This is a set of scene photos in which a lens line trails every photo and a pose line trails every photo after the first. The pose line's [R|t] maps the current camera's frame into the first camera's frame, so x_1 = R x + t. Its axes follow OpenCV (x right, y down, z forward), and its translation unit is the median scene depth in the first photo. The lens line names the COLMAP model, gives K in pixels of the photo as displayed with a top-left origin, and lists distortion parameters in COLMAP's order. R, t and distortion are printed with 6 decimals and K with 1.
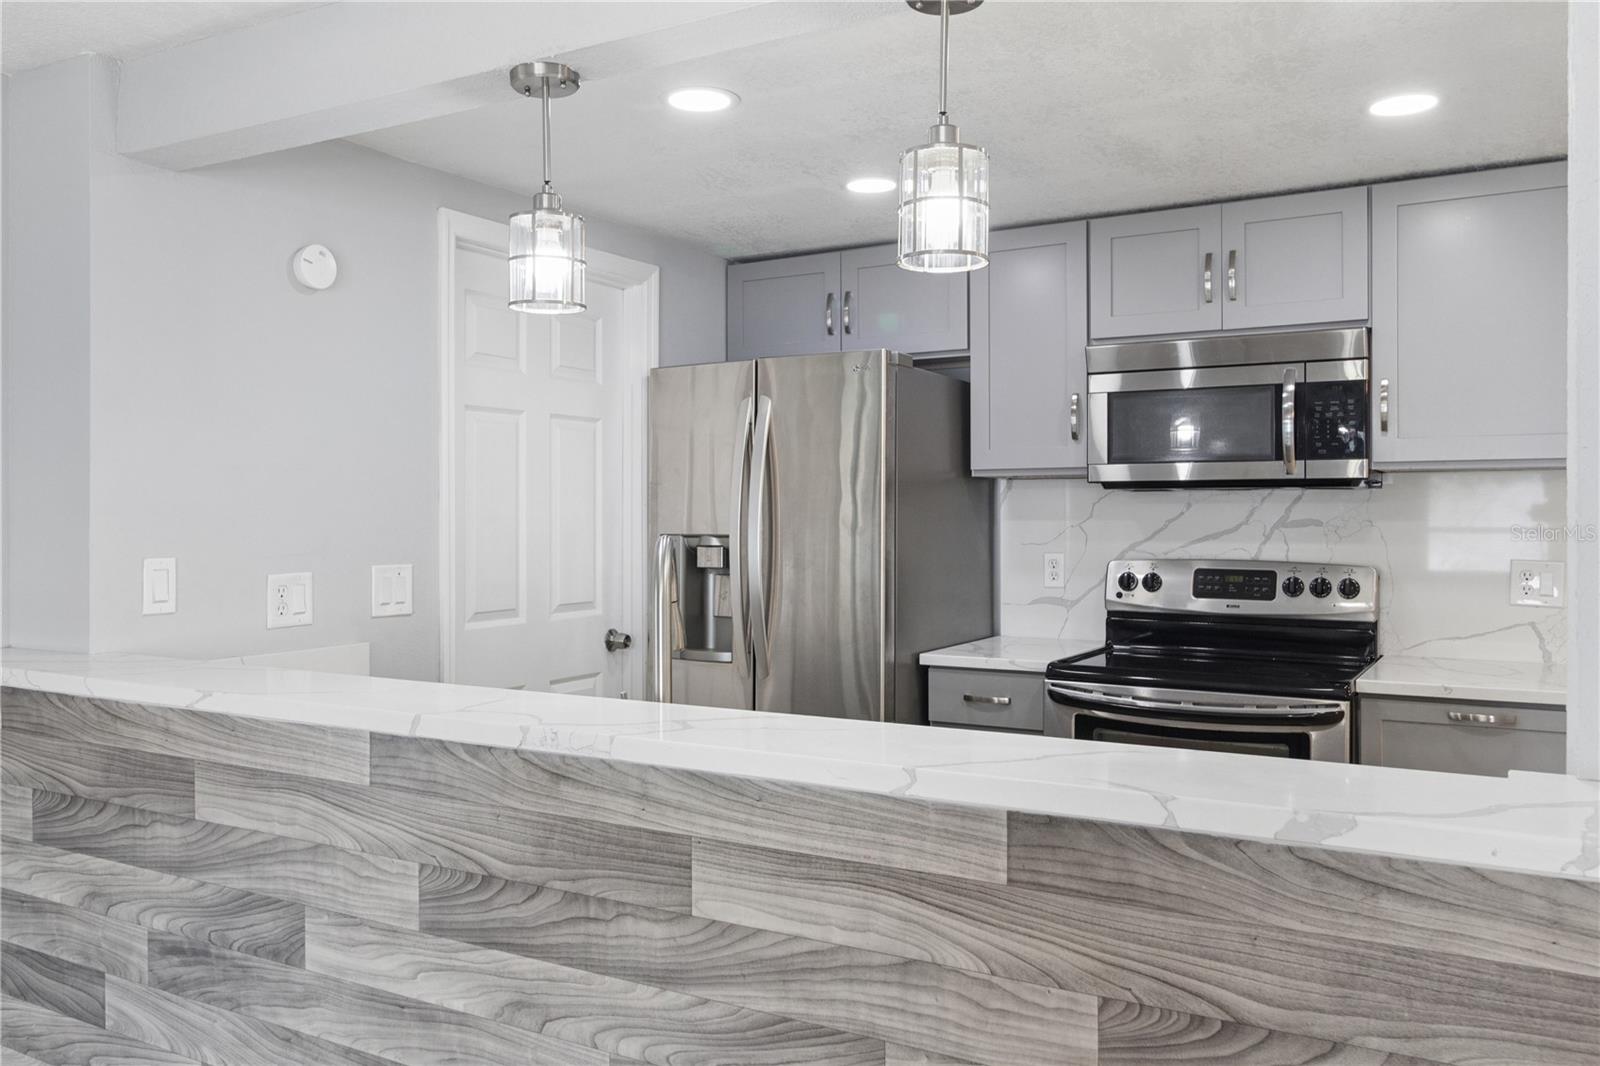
lens RADIAL K [[1264.8, 0, 800.5], [0, 1264.8, 506.6], [0, 0, 1]] dist [-0.000606, 0.002444]
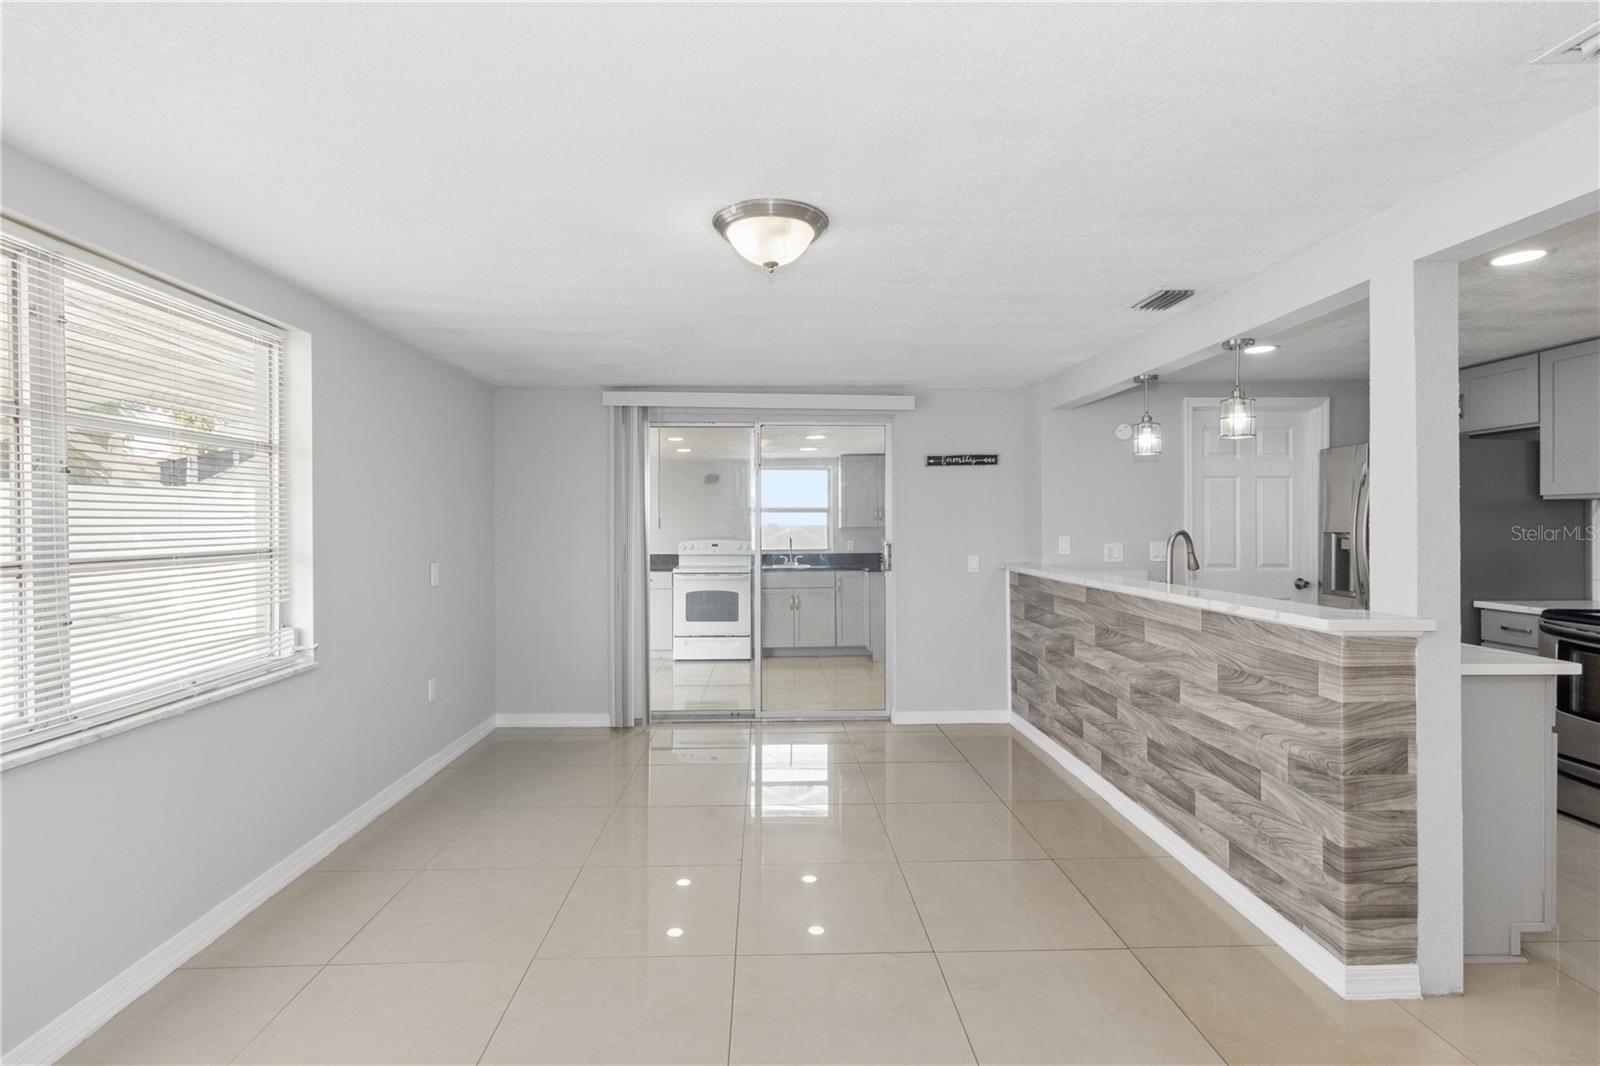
lens RADIAL K [[747.5, 0, 795.5], [0, 747.5, 519.5], [0, 0, 1]] dist [0.001354, 0.001669]
pose [[0.536795, -0.002366, -0.843710, 0.479225], [0.003945, 0.999992, -0.000294, -0.001376], [0.843704, -0.003171, 0.536800, -0.373410]]
